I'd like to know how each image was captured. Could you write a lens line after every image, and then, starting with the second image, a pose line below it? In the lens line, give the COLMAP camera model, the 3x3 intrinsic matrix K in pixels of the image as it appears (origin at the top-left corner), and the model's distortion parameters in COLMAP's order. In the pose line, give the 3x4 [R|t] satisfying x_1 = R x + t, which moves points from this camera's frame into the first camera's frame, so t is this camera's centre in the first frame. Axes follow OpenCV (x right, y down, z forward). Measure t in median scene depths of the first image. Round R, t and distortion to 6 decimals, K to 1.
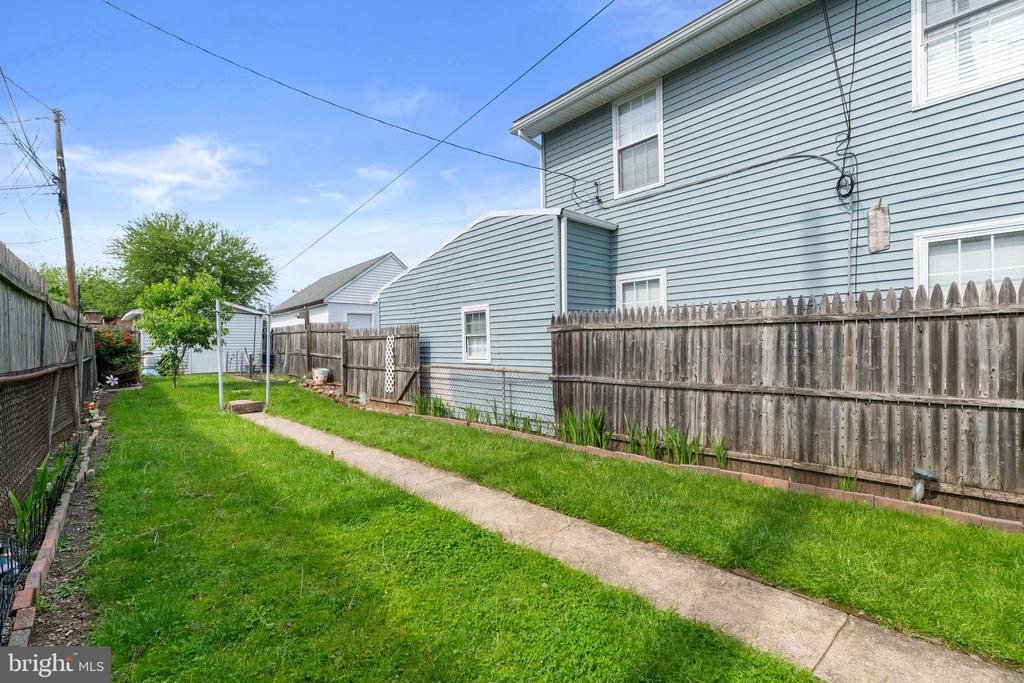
lens RADIAL K [[444.4, 0, 500.6], [0, 444.4, 356.5], [0, 0, 1]] dist [0.000651, 0.000034]
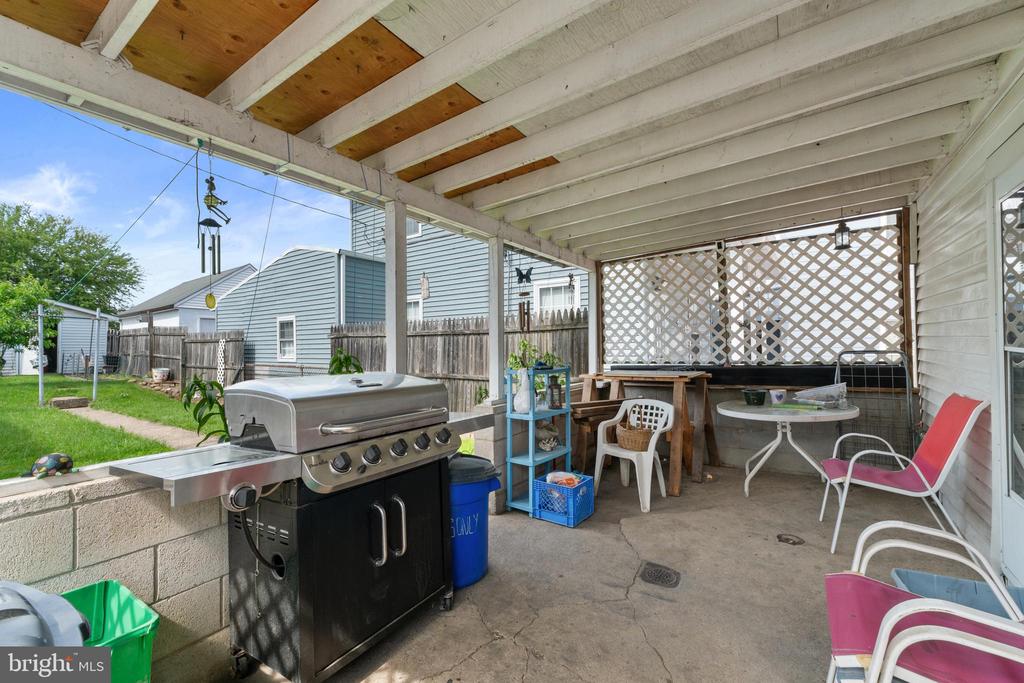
lens RADIAL K [[417.2, 0, 509.3], [0, 417.2, 344.2], [0, 0, 1]] dist [-0.002663, -0.000276]
pose [[0.972055, 0.006160, 0.234673, 0.280507], [0.002219, 0.999370, -0.035426, 0.008439], [-0.234743, 0.034956, 0.971429, -0.303402]]
